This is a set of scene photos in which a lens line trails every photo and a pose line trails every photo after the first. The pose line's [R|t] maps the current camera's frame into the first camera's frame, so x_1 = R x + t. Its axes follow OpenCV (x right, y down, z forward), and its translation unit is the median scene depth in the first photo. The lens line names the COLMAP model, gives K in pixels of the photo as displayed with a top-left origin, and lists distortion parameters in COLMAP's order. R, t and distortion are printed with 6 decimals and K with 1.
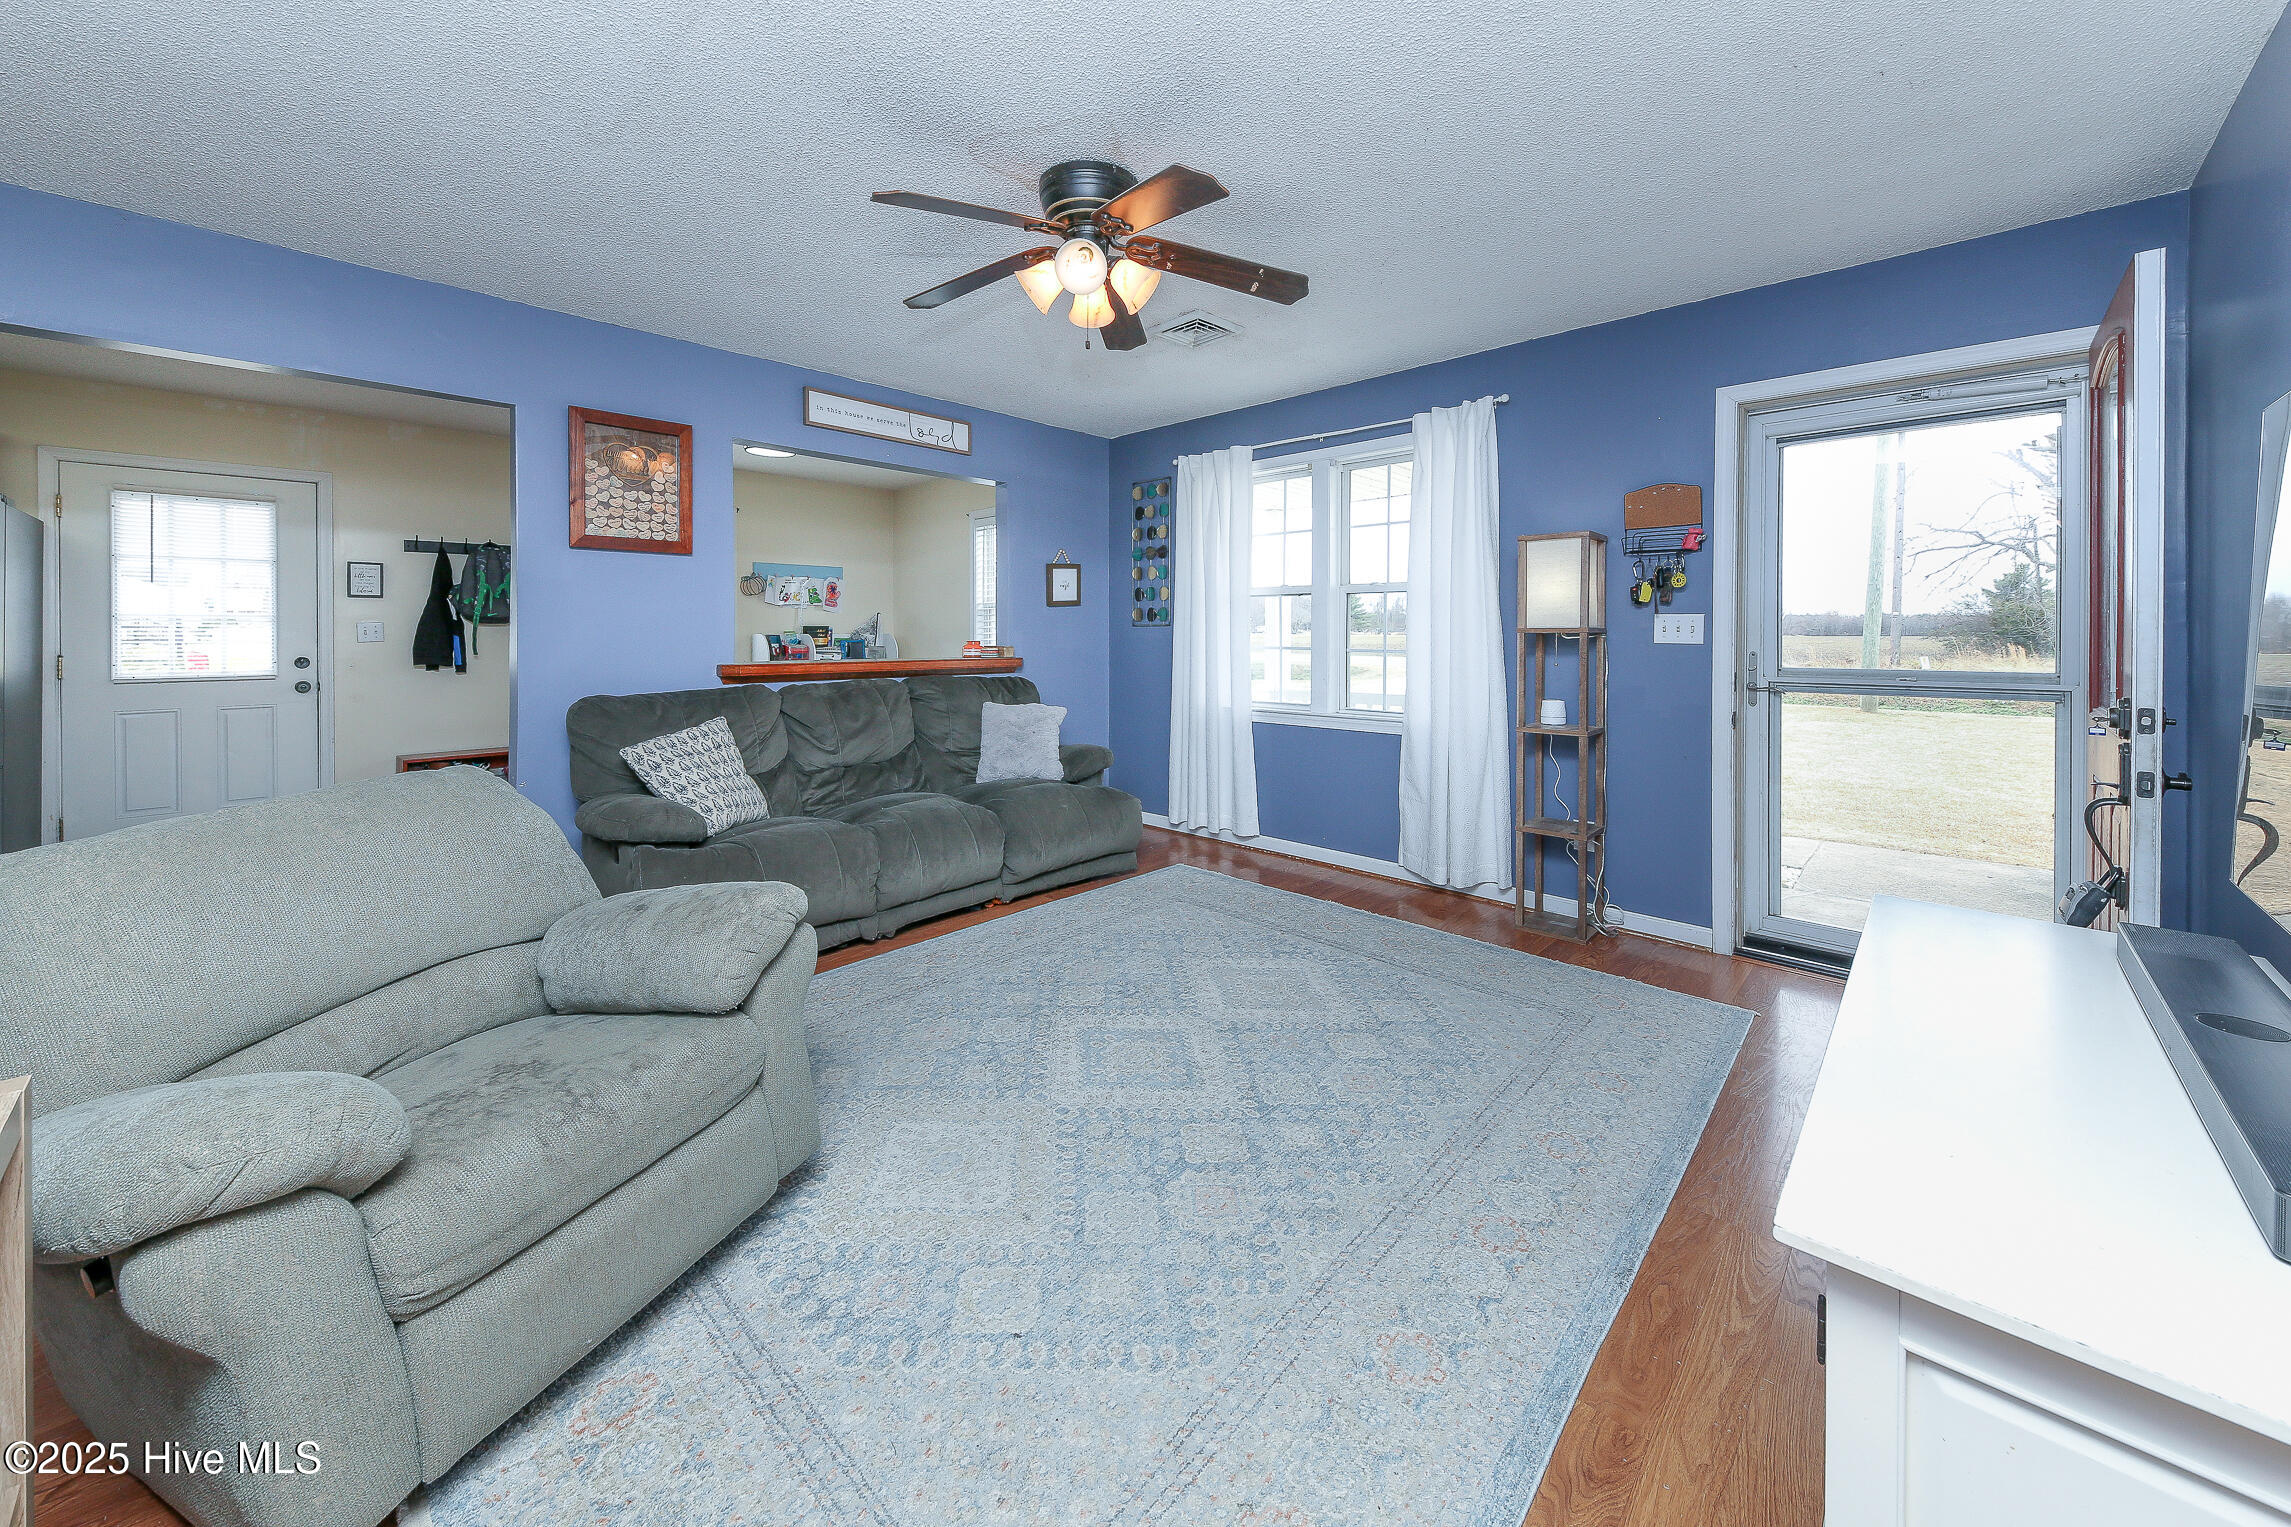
lens RADIAL K [[847.0, 0, 1112.8], [0, 847.0, 623.2], [0, 0, 1]] dist [0.001477, 0.000108]
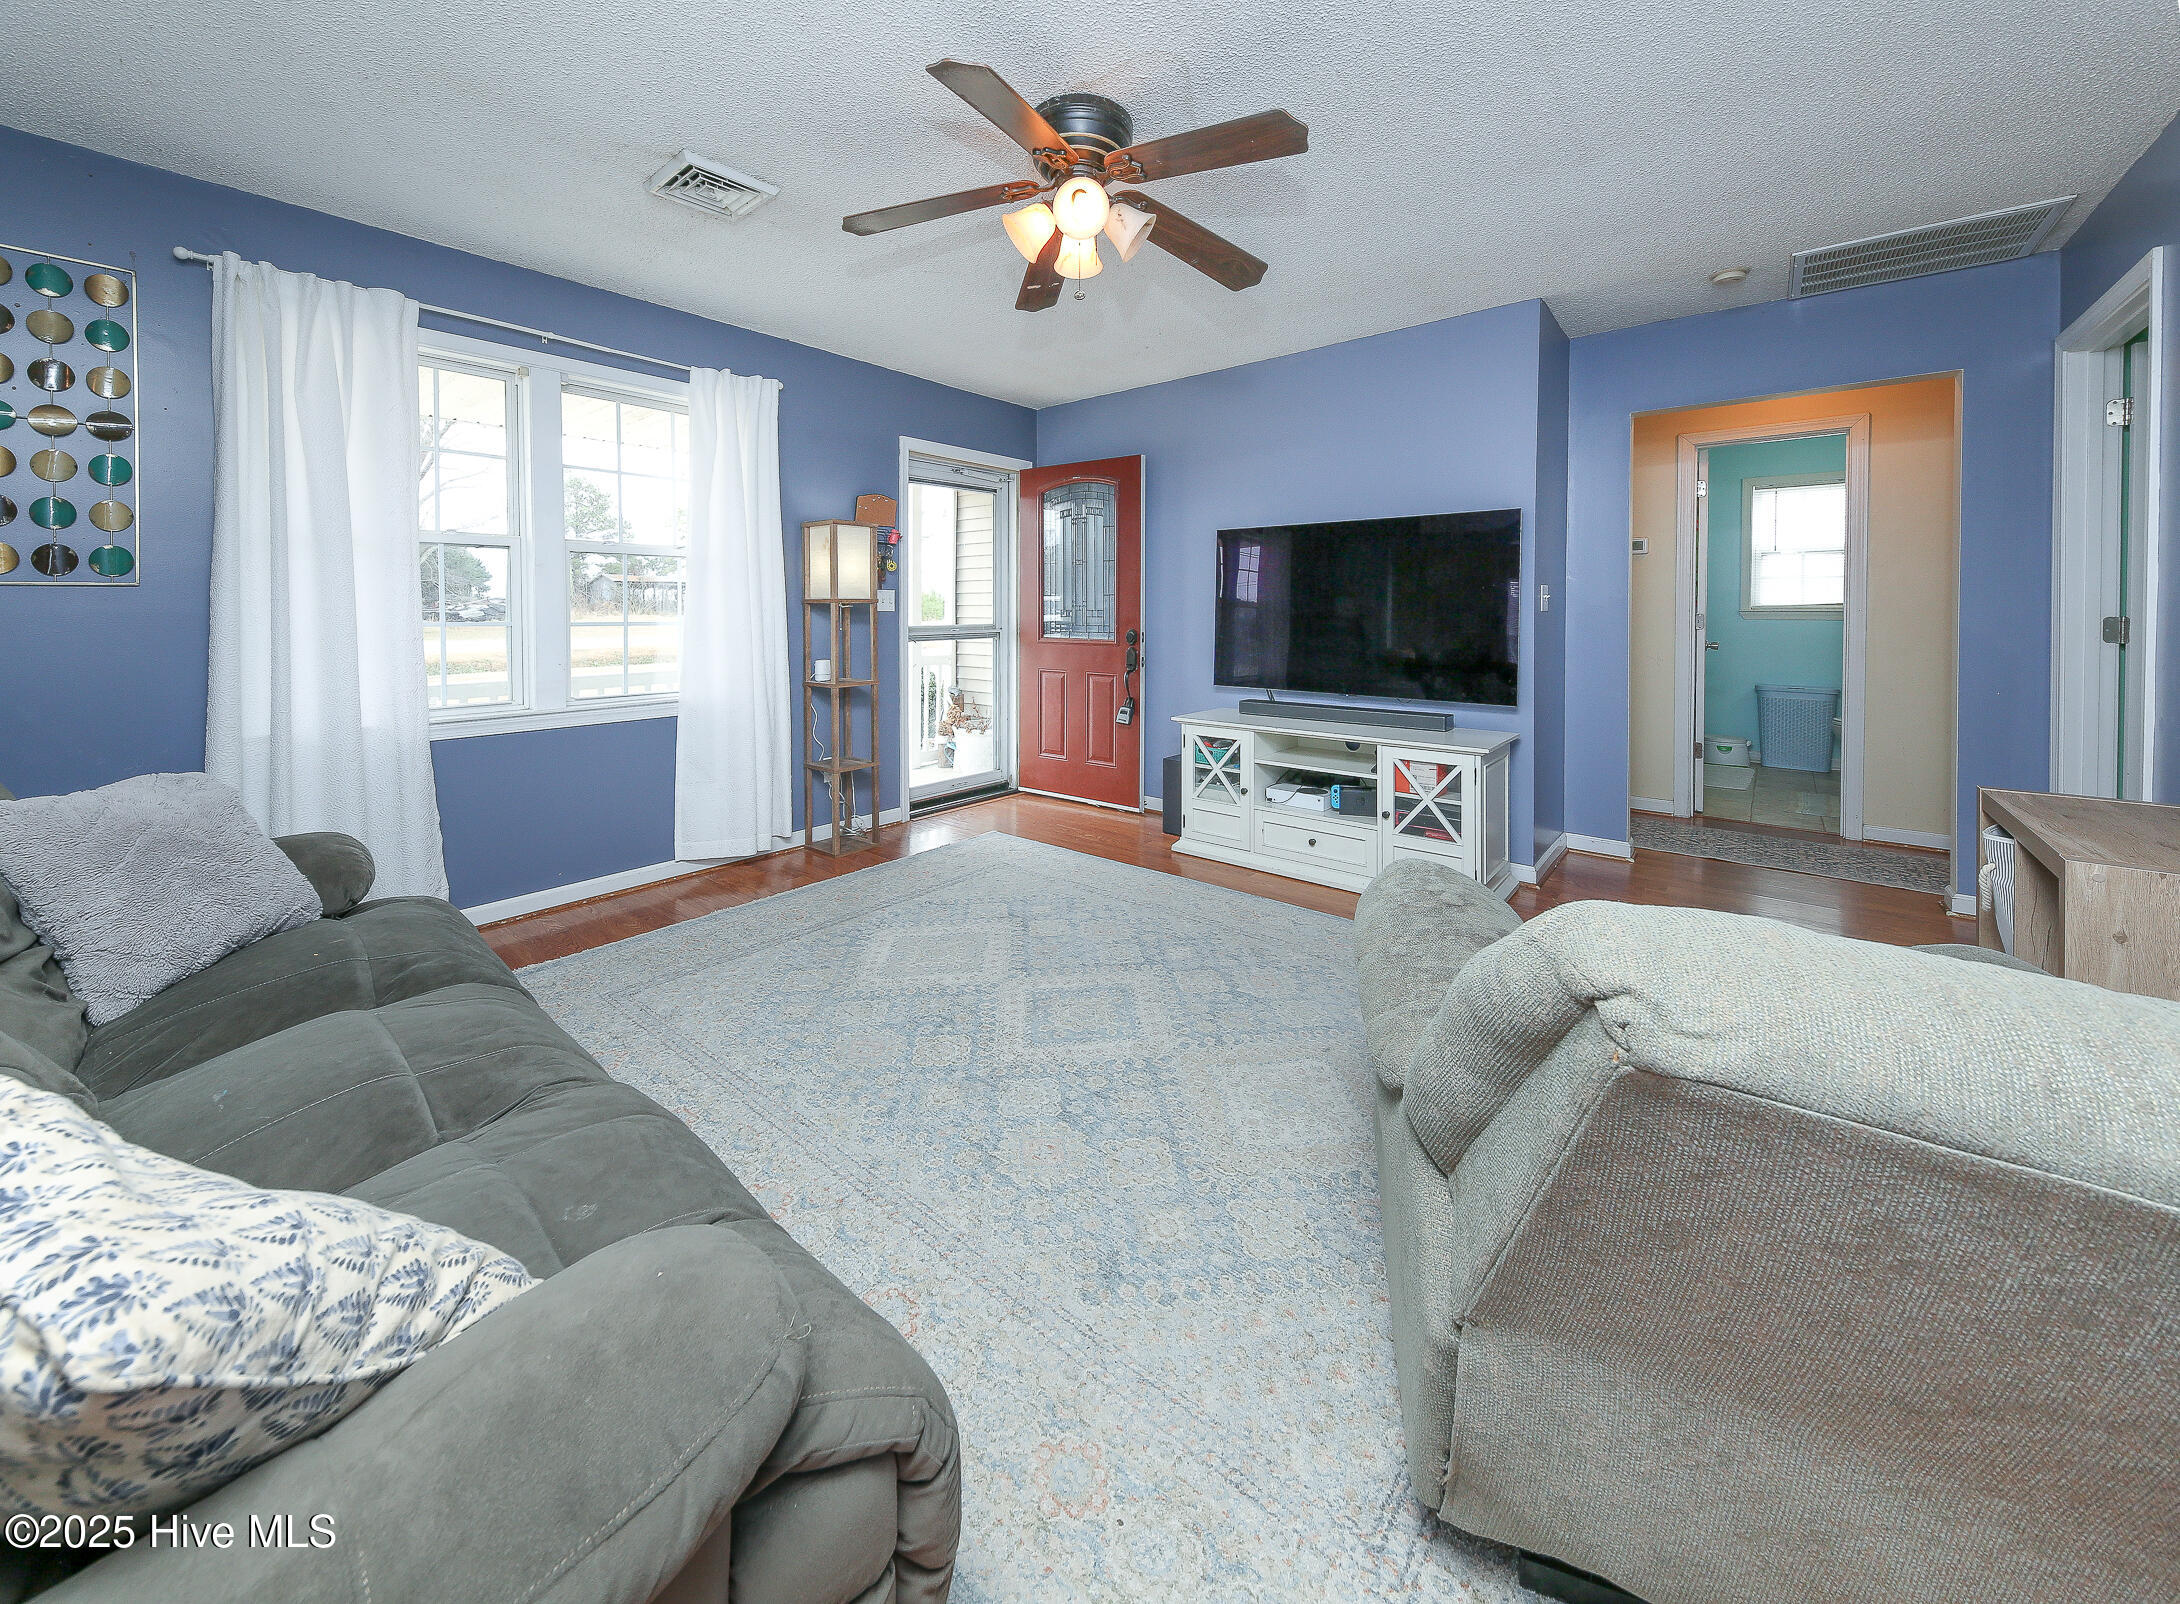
lens RADIAL K [[823.8, 0, 1090.1], [0, 823.8, 613.0], [0, 0, 1]] dist [-0.000934, 0.000024]
pose [[-0.107714, -0.008158, 0.994148, -0.723806], [-0.009894, 0.999926, 0.007133, 0.015198], [-0.994133, -0.009067, -0.107787, 0.831196]]
